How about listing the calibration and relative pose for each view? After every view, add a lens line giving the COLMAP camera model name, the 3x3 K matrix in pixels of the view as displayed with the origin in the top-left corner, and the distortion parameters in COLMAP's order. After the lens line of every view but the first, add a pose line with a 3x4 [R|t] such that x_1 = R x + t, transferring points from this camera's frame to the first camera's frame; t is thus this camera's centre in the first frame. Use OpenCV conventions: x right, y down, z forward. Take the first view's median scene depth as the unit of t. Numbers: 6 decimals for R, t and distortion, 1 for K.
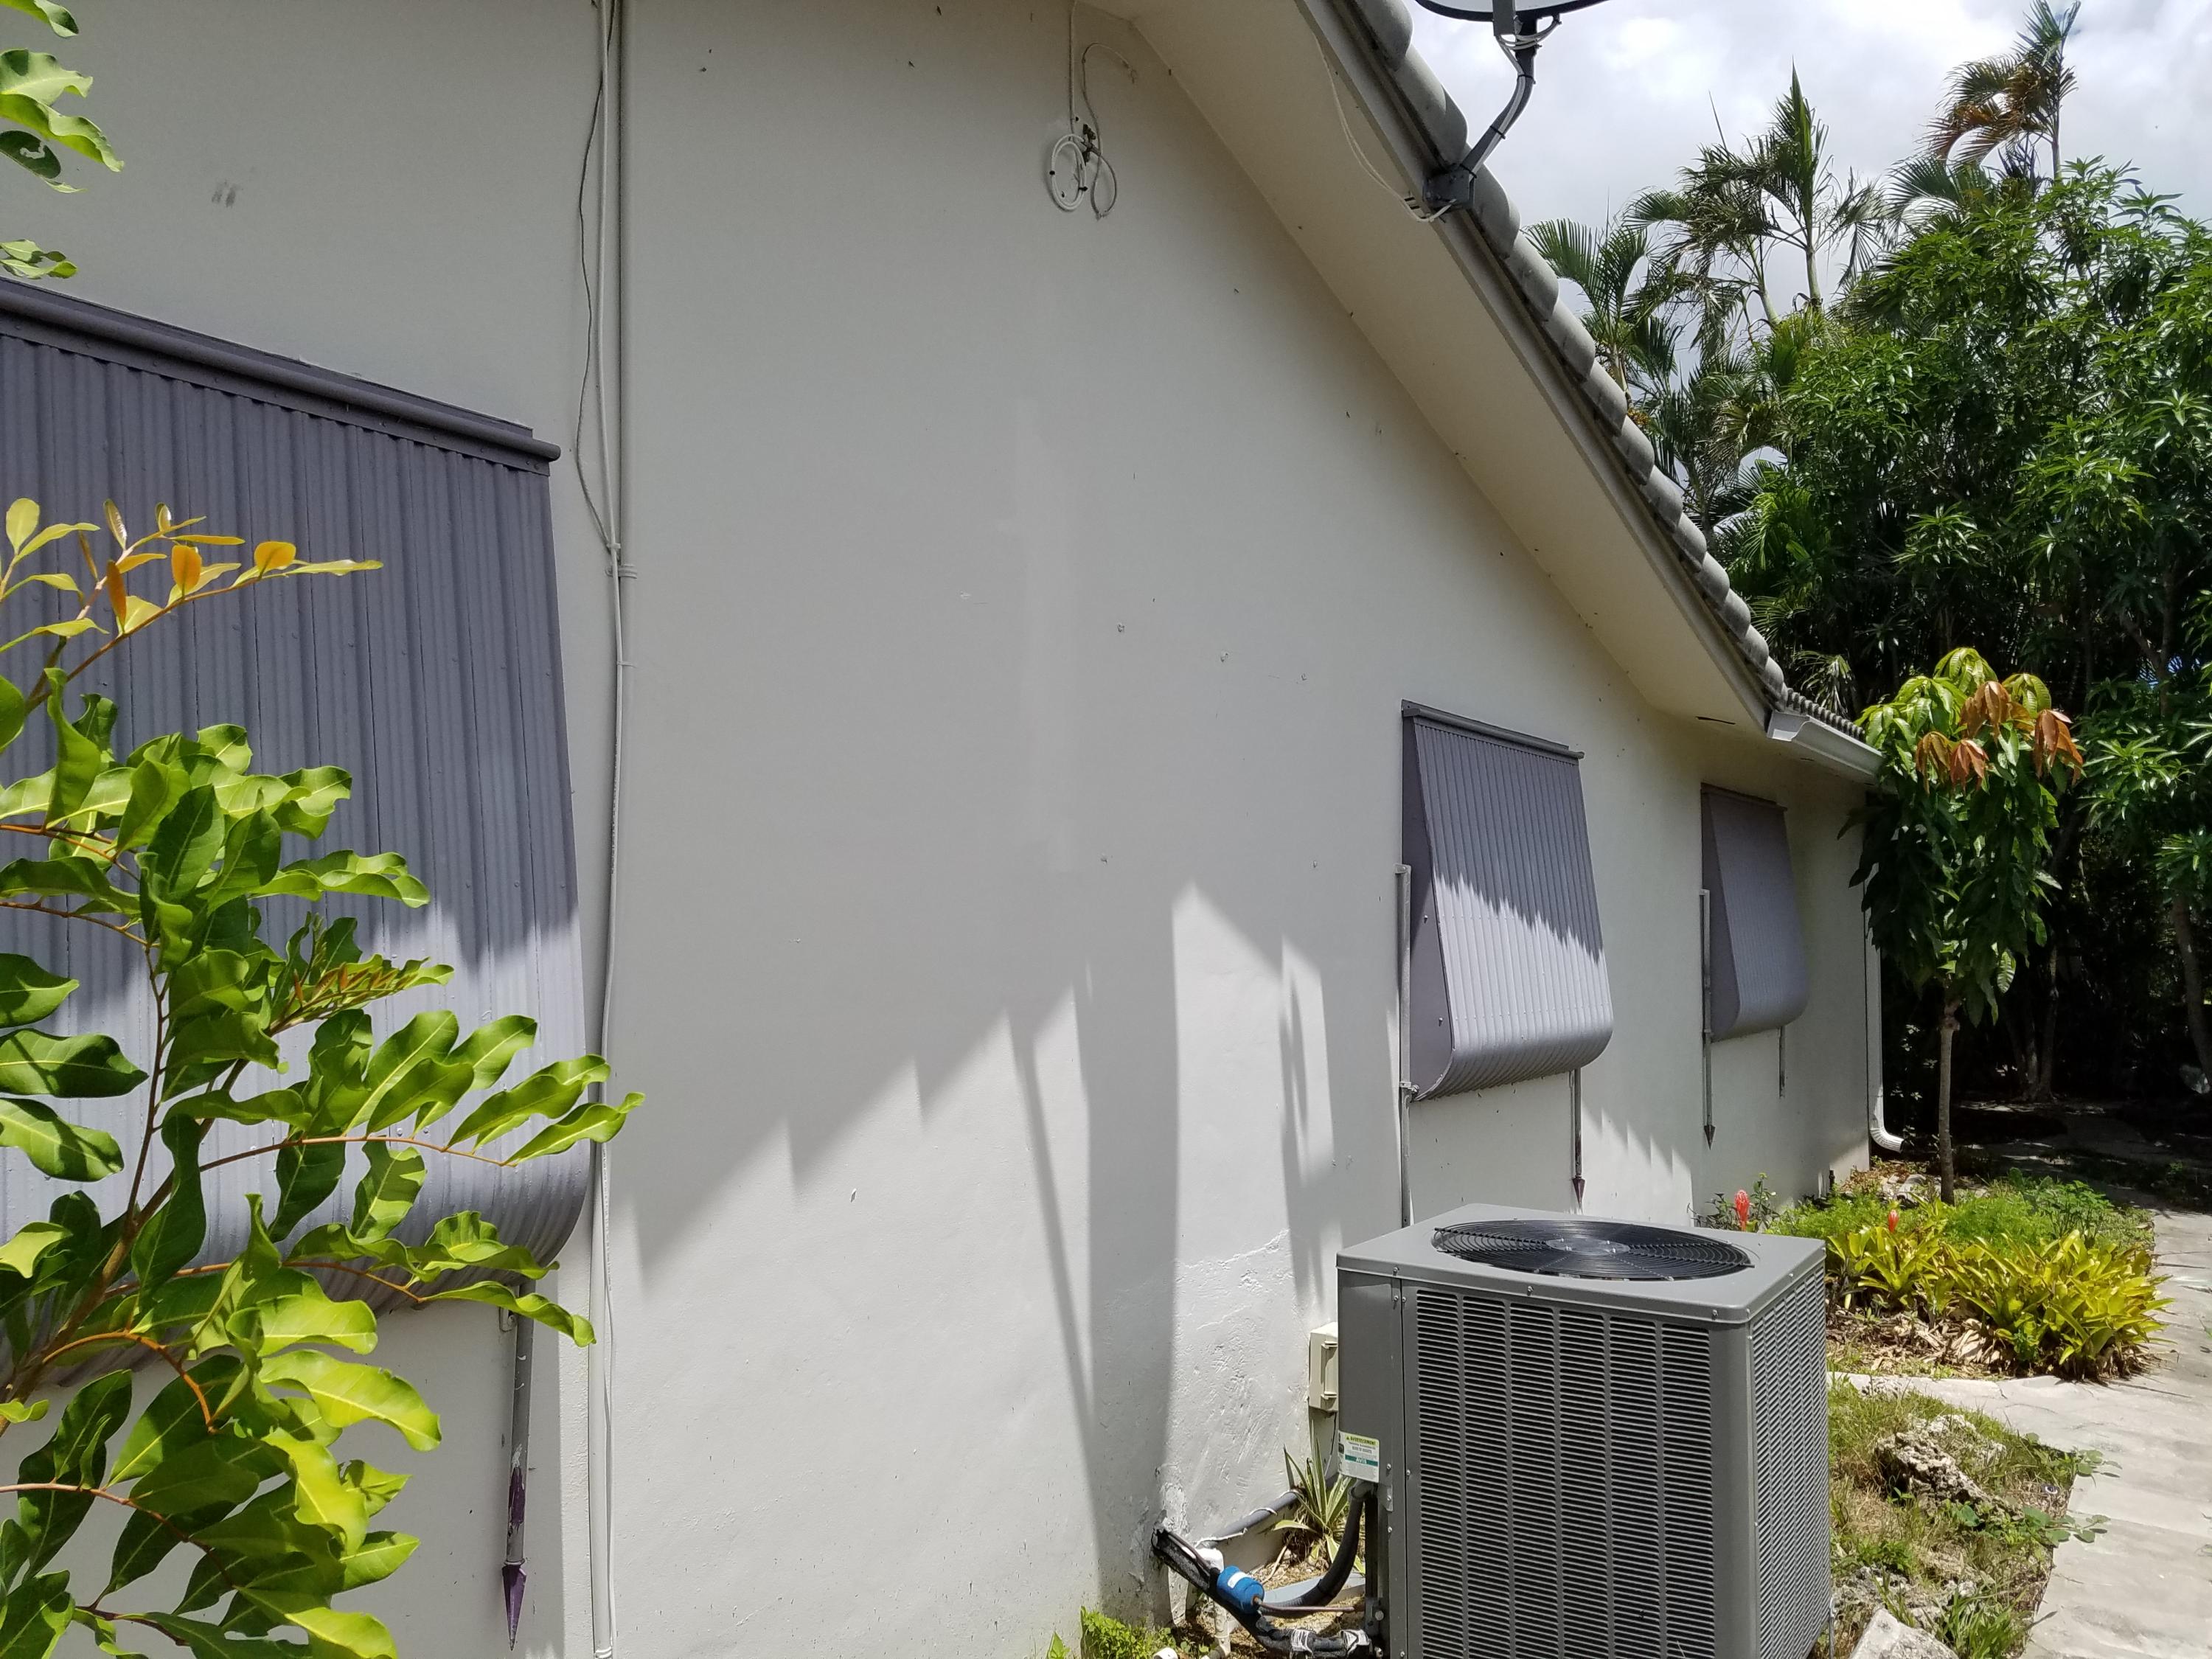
lens RADIAL K [[1711.1, 0, 1096.2], [0, 1711.1, 826.0], [0, 0, 1]] dist [0.185309, -0.363586]
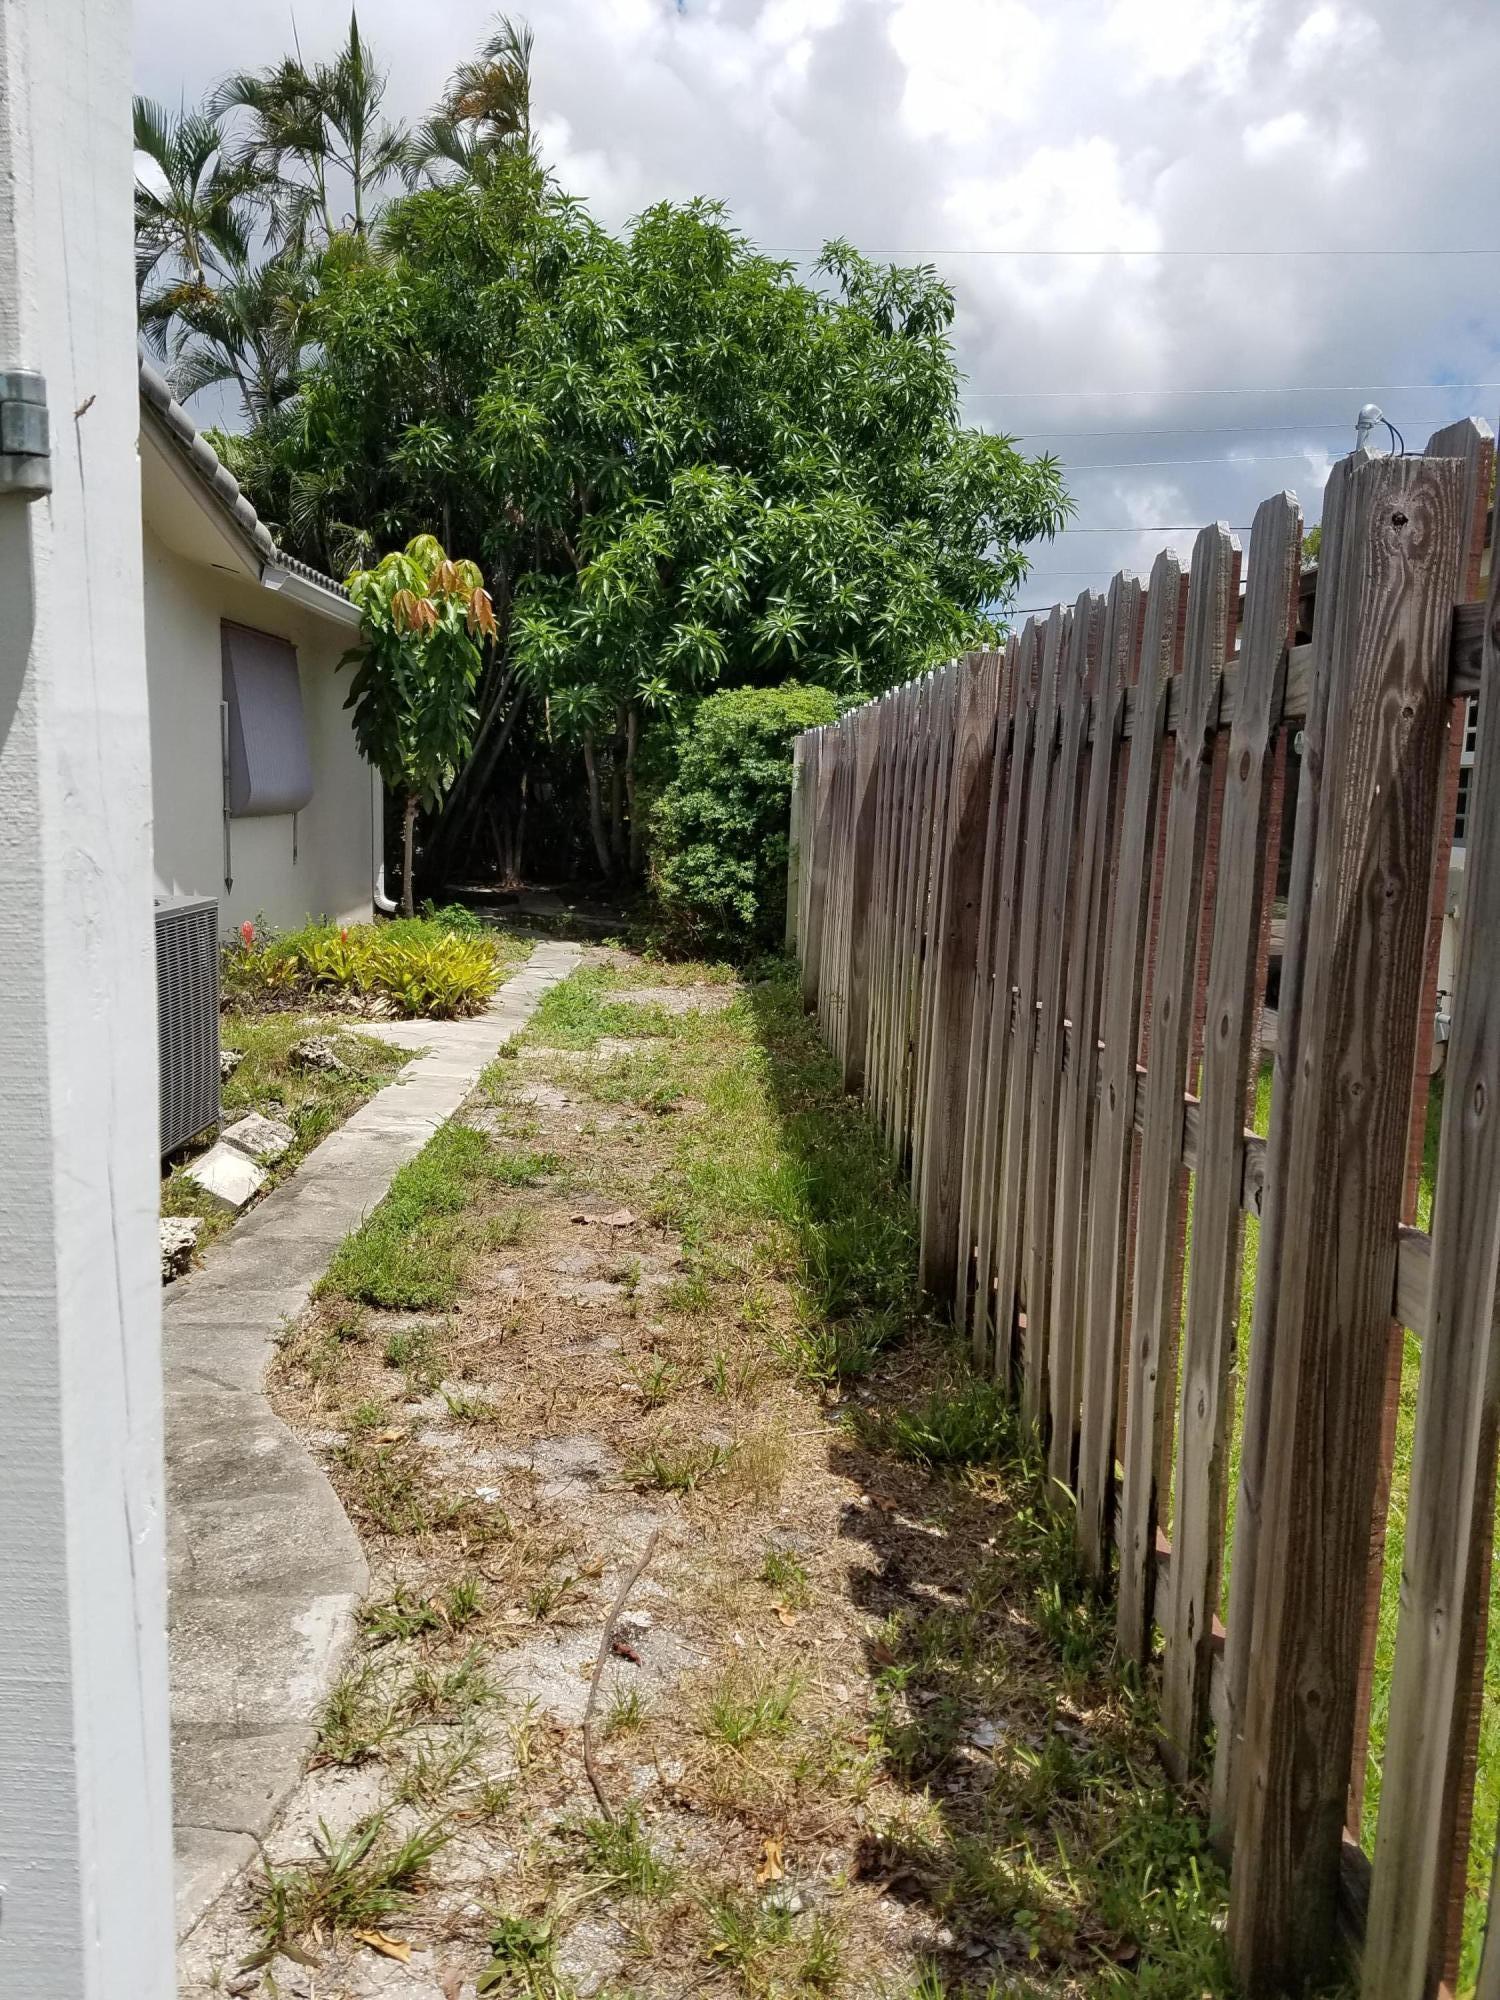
lens RADIAL K [[1547.1, 0, 750.1], [0, 1547.1, 1008.0], [0, 0, 1]] dist [0.185309, -0.363586]
pose [[0.830243, -0.056557, 0.554526, 0.004178], [-0.058669, 0.980446, 0.187838, 0.014638], [-0.554306, -0.188485, 0.810690, -0.210460]]
